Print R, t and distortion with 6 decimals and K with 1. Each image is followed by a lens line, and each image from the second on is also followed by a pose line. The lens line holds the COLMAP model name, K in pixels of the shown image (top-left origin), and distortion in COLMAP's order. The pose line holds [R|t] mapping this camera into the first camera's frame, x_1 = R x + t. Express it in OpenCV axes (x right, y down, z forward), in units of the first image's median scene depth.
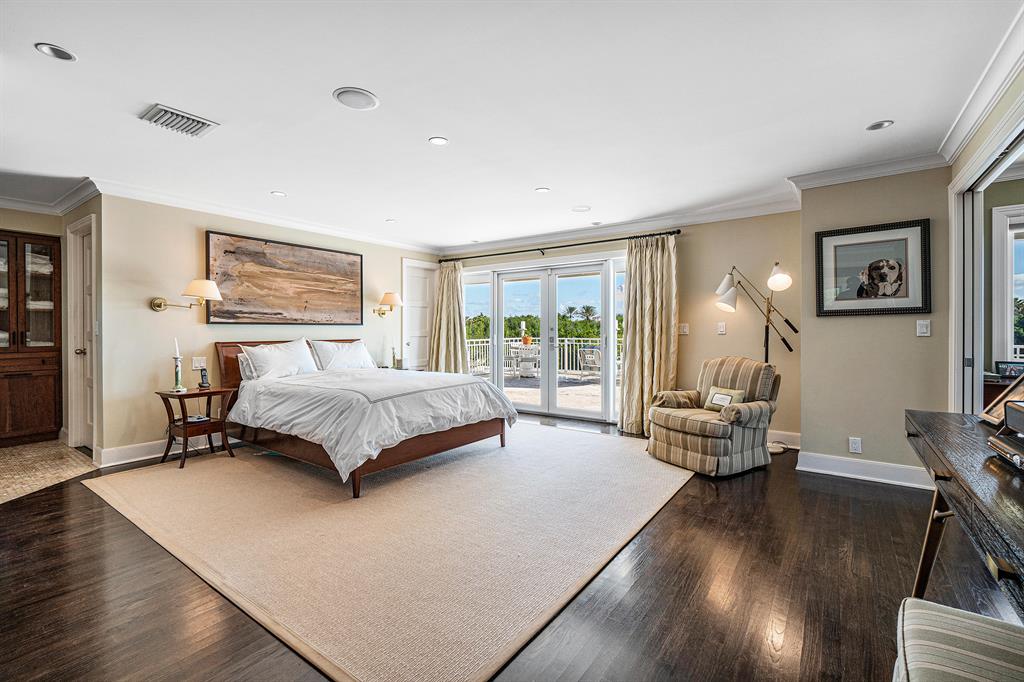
lens RADIAL K [[456.7, 0, 510.6], [0, 456.7, 333.2], [0, 0, 1]] dist [-0.000379, -0.000086]
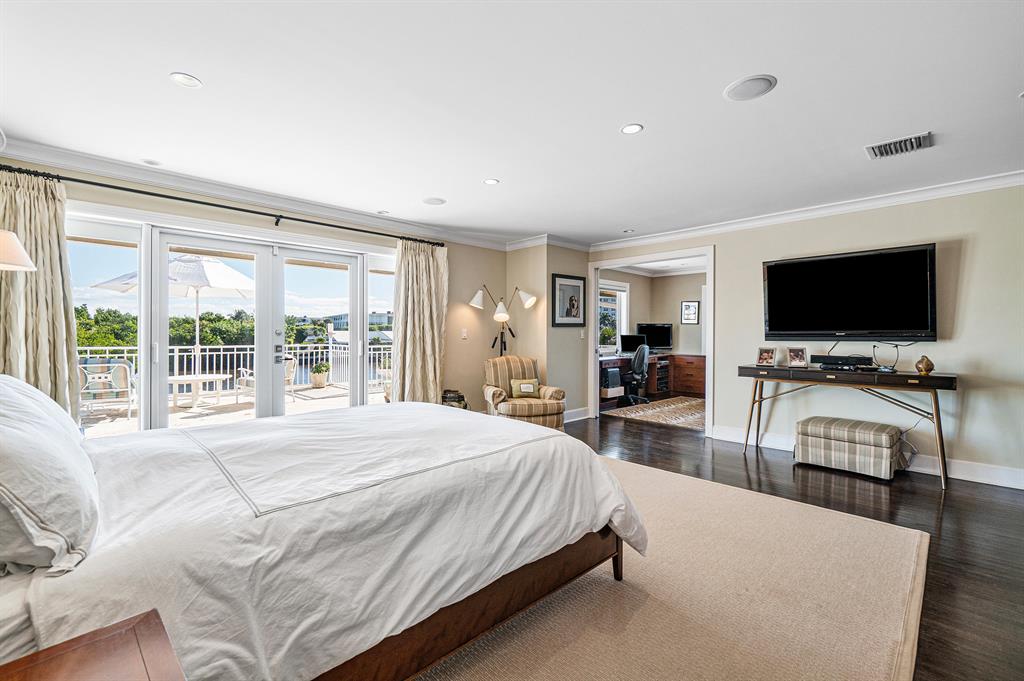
lens RADIAL K [[448.0, 0, 512.1], [0, 448.0, 336.0], [0, 0, 1]] dist [0.000096, 0.000214]
pose [[0.160054, -0.003959, 0.987100, -0.810702], [0.002786, 0.999990, 0.003559, -0.009948], [-0.987104, 0.002180, 0.160063, 0.823242]]
